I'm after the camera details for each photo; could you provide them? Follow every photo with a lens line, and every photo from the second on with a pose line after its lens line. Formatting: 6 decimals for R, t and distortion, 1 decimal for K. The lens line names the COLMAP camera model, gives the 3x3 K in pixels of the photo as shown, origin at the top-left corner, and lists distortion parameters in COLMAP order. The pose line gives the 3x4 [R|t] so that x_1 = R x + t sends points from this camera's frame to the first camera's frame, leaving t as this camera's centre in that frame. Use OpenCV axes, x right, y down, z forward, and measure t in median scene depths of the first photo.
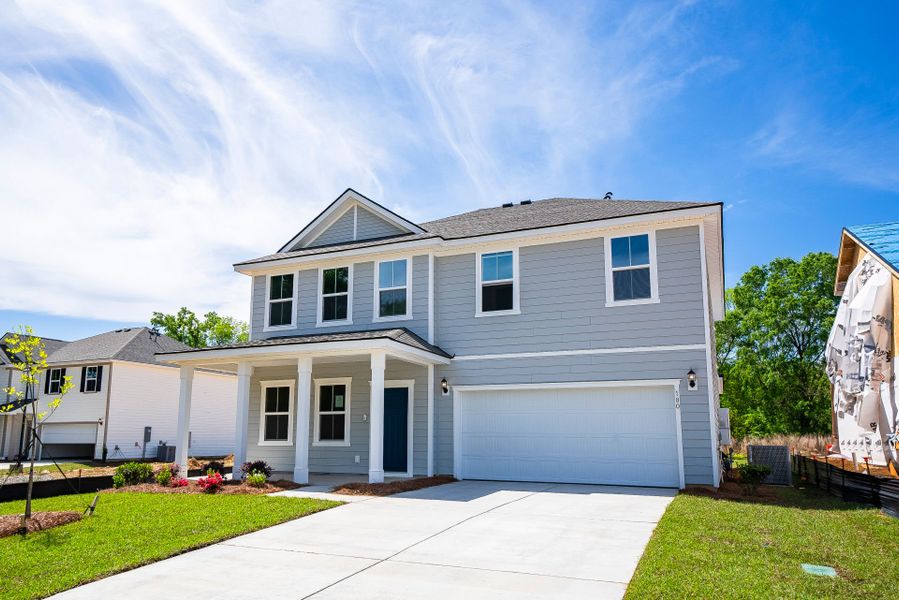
lens RADIAL K [[662.5, 0, 445.8], [0, 662.5, 302.5], [0, 0, 1]] dist [0.011092, 0.002159]
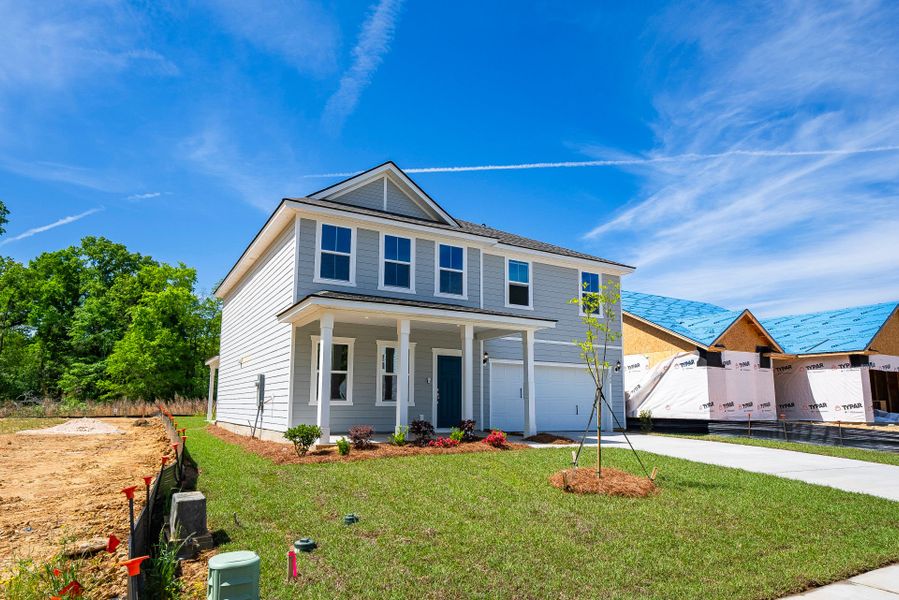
lens RADIAL K [[580.2, 0, 445.7], [0, 580.2, 294.7], [0, 0, 1]] dist [0.034925, 0.000591]
pose [[0.540194, 0.158242, 0.826529, -0.853355], [-0.172362, 0.982145, -0.075385, 0.092186], [-0.823700, -0.101739, 0.557824, 0.410156]]
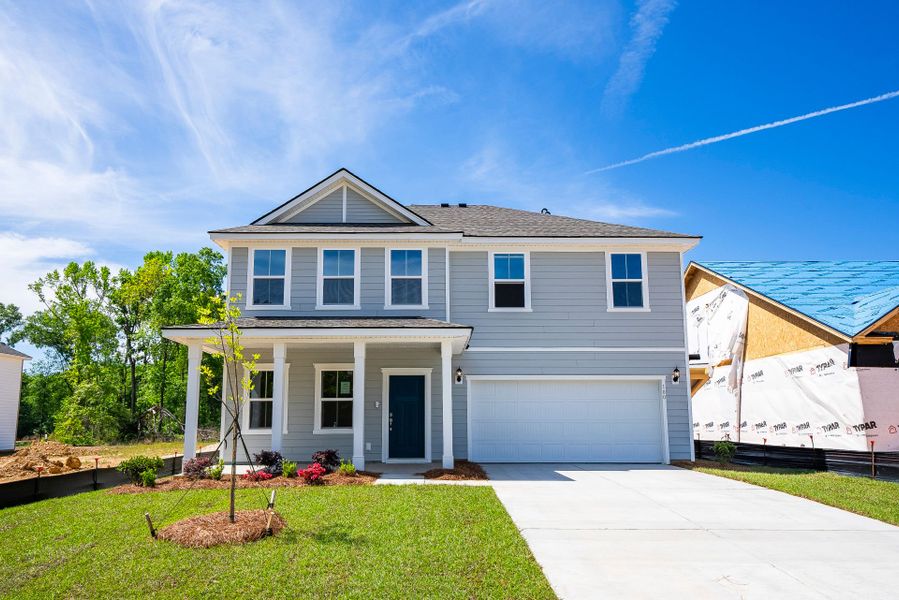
lens RADIAL K [[638.3, 0, 451.2], [0, 638.3, 295.9], [0, 0, 1]] dist [0.019817, 0.001729]
pose [[0.889571, 0.081236, 0.449516, -0.427507], [-0.082809, 0.996434, -0.016200, 0.016430], [-0.449229, -0.022813, 0.893126, 0.092059]]
